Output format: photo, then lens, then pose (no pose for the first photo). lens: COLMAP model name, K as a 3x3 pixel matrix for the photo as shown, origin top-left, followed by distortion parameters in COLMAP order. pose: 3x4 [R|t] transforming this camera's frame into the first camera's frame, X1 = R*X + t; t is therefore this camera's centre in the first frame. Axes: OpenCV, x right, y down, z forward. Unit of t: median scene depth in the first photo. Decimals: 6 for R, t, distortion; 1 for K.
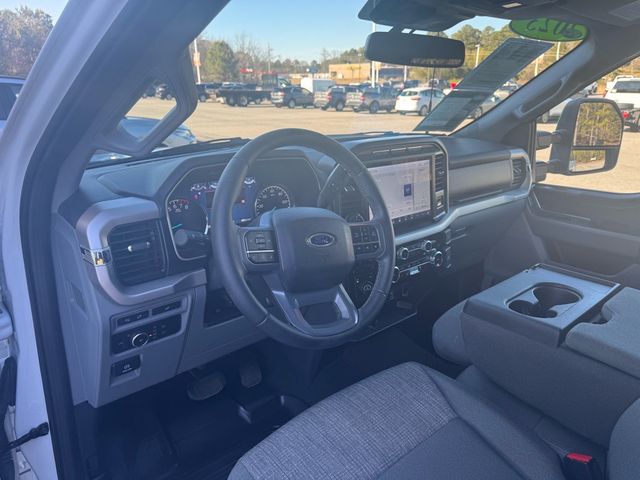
lens RADIAL K [[453.6, 0, 318.6], [0, 453.6, 232.7], [0, 0, 1]] dist [0.017558, -0.032436]
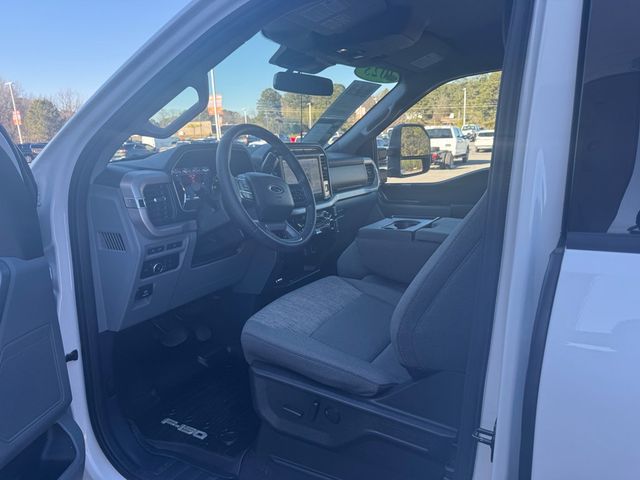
lens RADIAL K [[453.6, 0, 320.5], [0, 453.6, 241.4], [0, 0, 1]] dist [0.017558, -0.032436]
pose [[0.943010, -0.098239, 0.317933, -0.236321], [0.128530, 0.988813, -0.075692, 0.216535], [-0.306940, 0.112242, 0.945087, -0.357489]]
